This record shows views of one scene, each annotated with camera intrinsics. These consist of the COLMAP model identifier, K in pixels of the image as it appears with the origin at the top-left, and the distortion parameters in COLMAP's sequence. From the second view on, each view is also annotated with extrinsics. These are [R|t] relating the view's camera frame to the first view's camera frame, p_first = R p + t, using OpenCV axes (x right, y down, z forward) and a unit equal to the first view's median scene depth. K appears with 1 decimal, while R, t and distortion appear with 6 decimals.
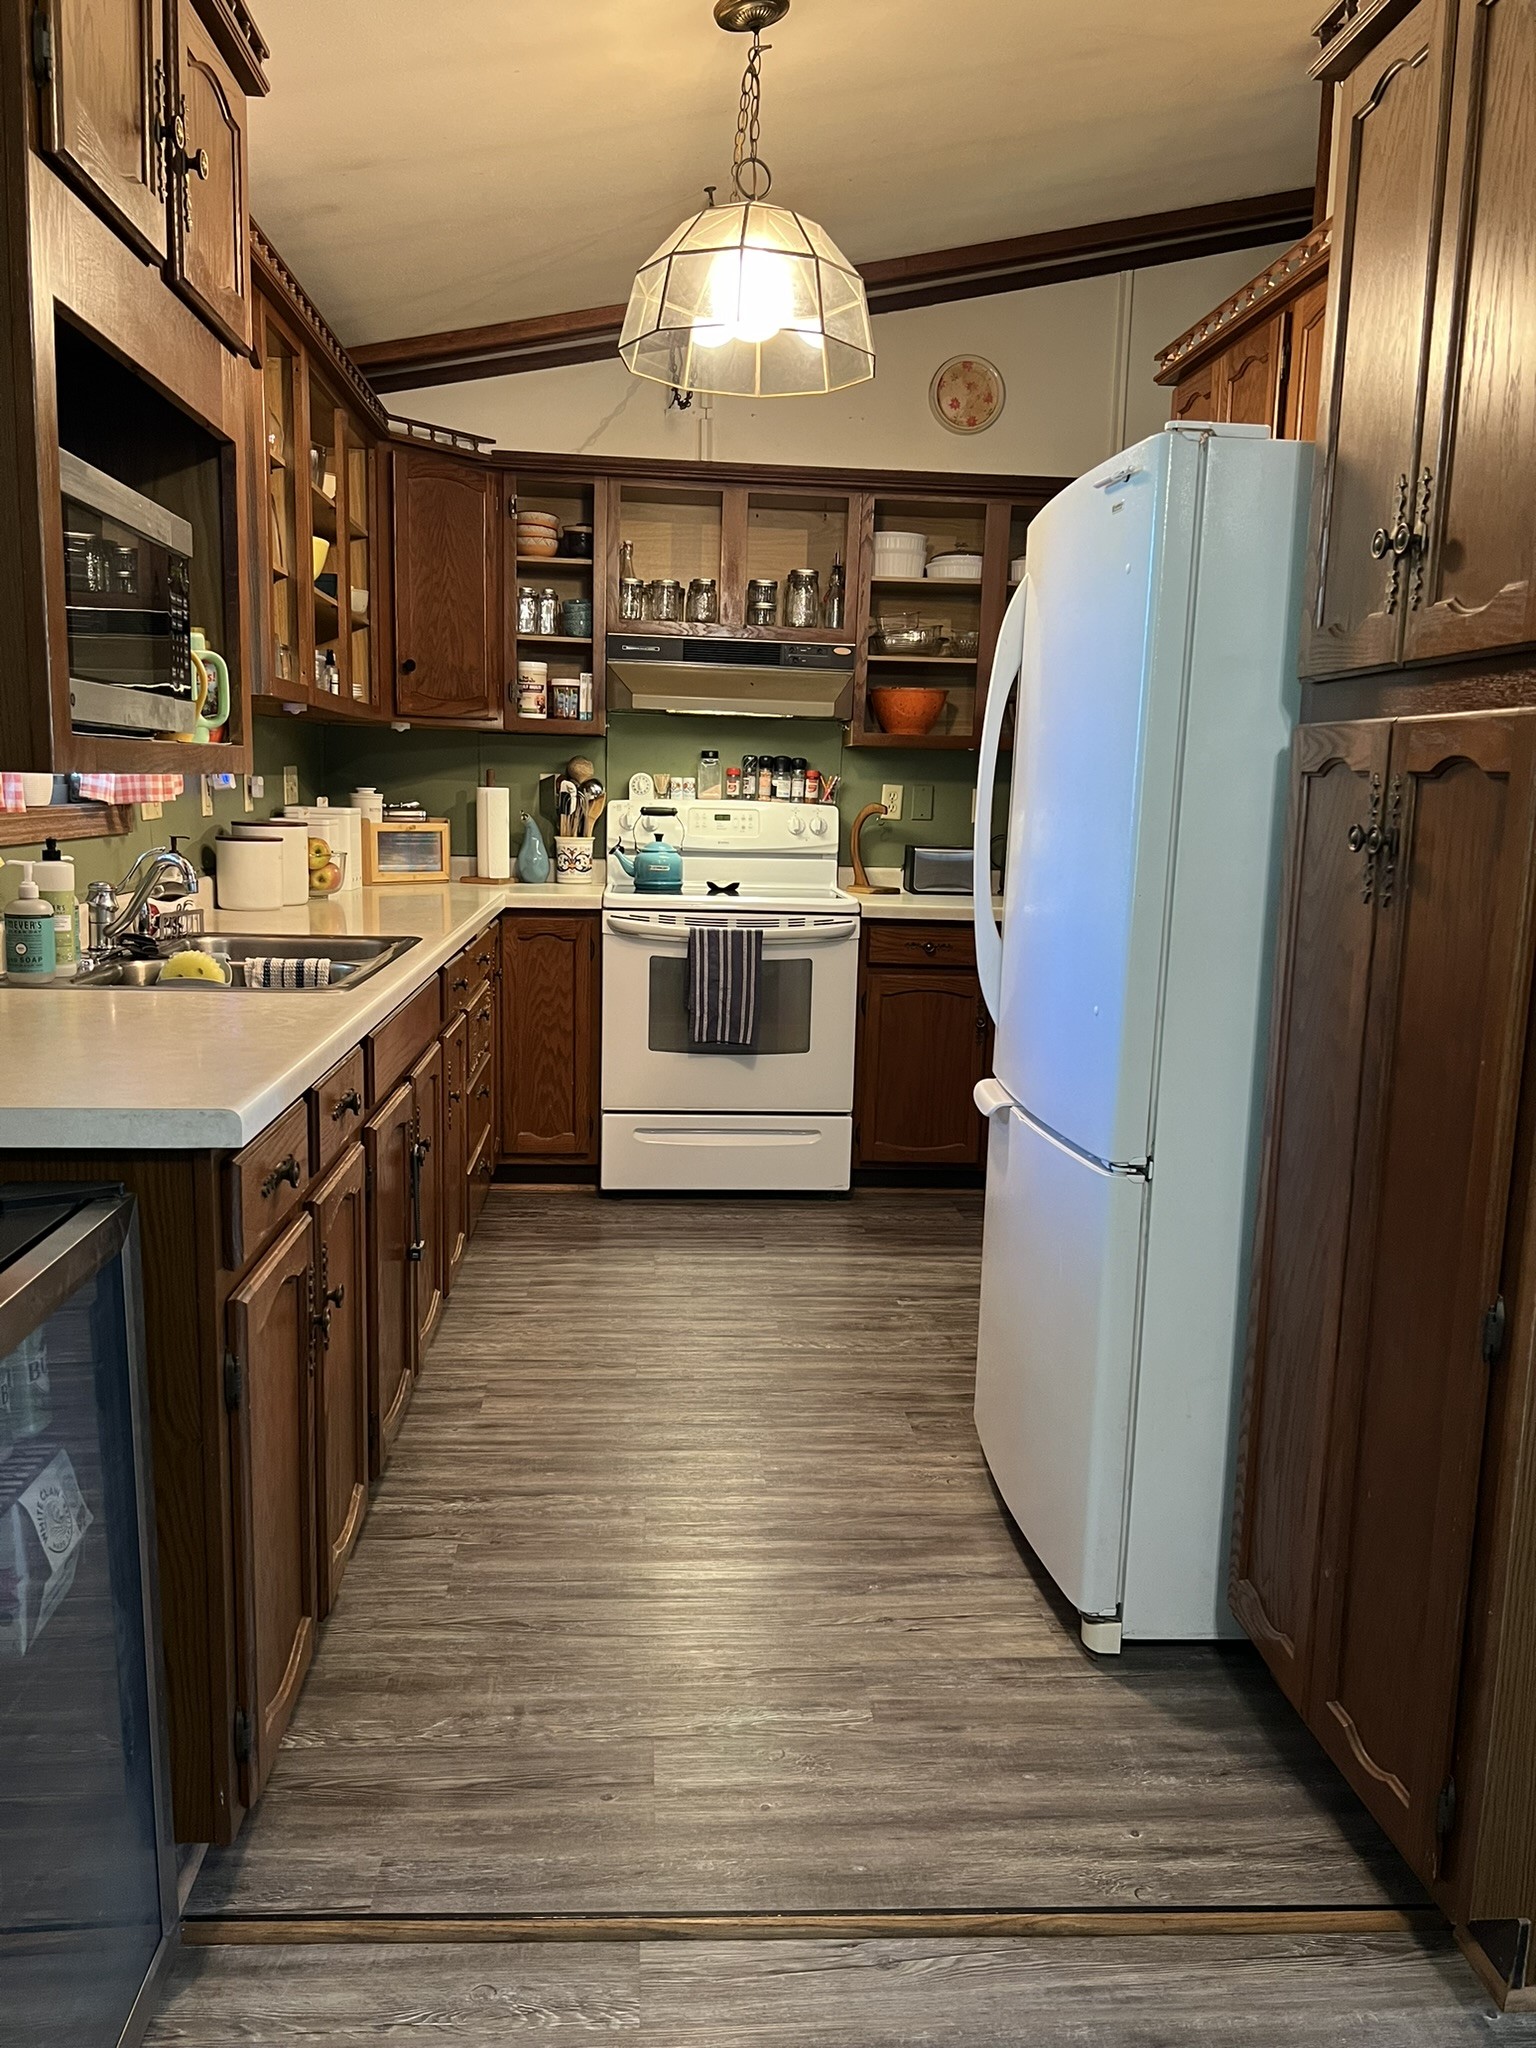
lens RADIAL K [[1592.2, 0, 743.1], [0, 1592.2, 1082.1], [0, 0, 1]] dist [0.027983, -0.063626]
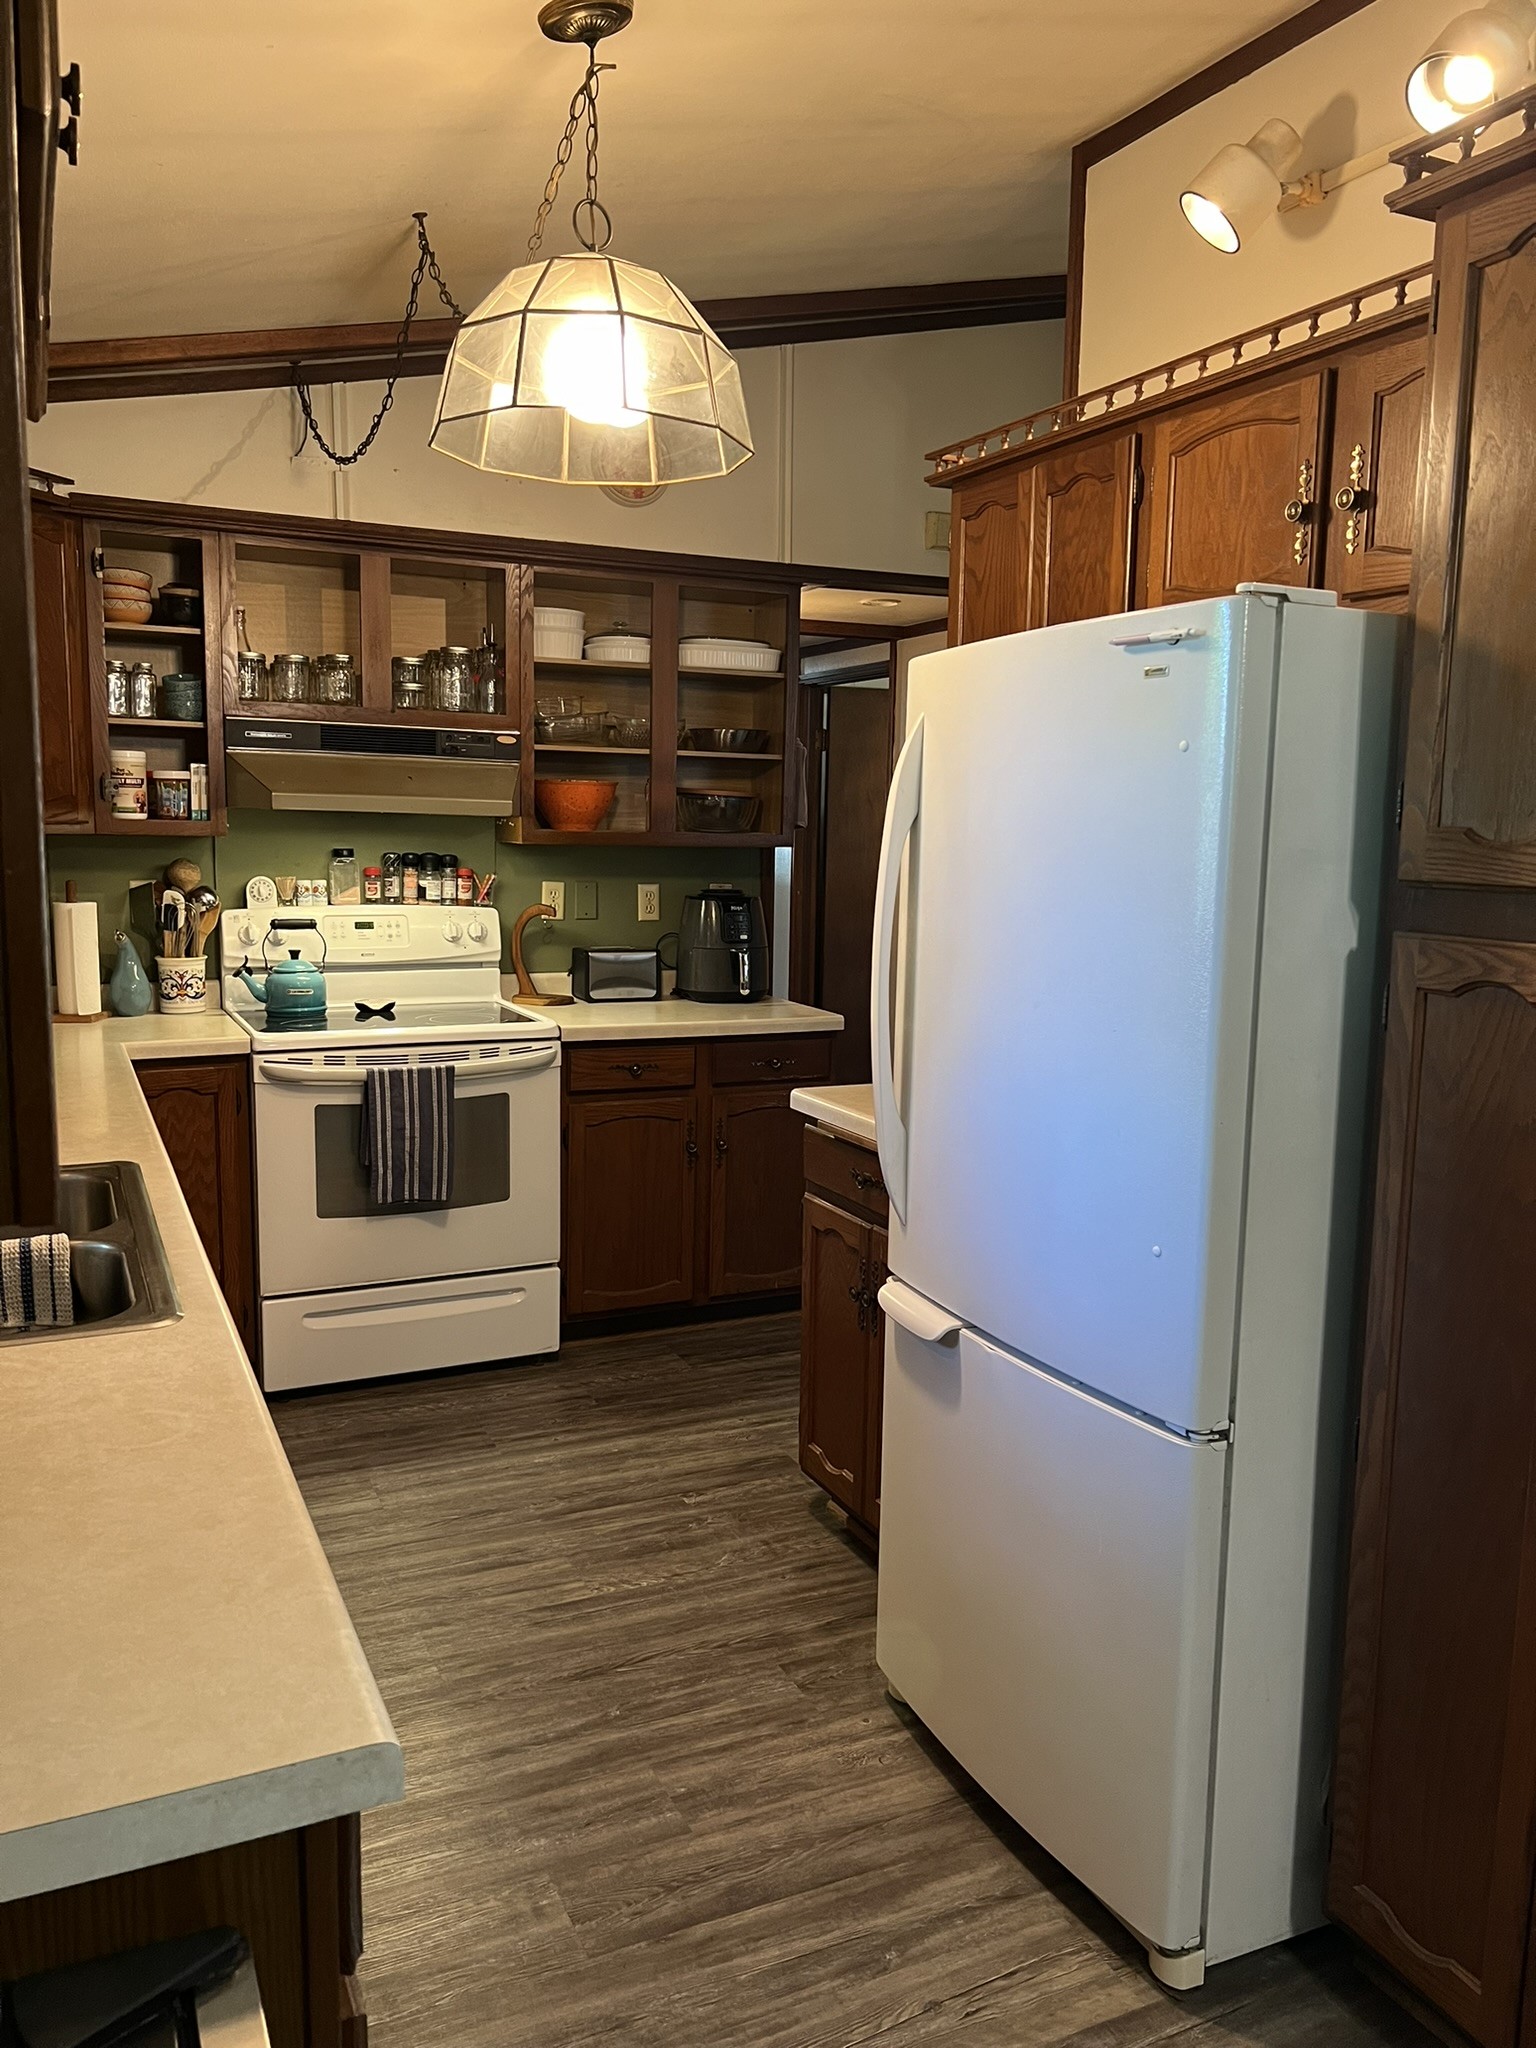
lens RADIAL K [[1592.2, 0, 771.9], [0, 1592.2, 1041.1], [0, 0, 1]] dist [0.027983, -0.063626]
pose [[0.929971, -0.063946, 0.362028, -0.134309], [0.076118, 0.996909, -0.019444, -0.077440], [-0.359666, 0.045639, 0.931964, 0.136806]]
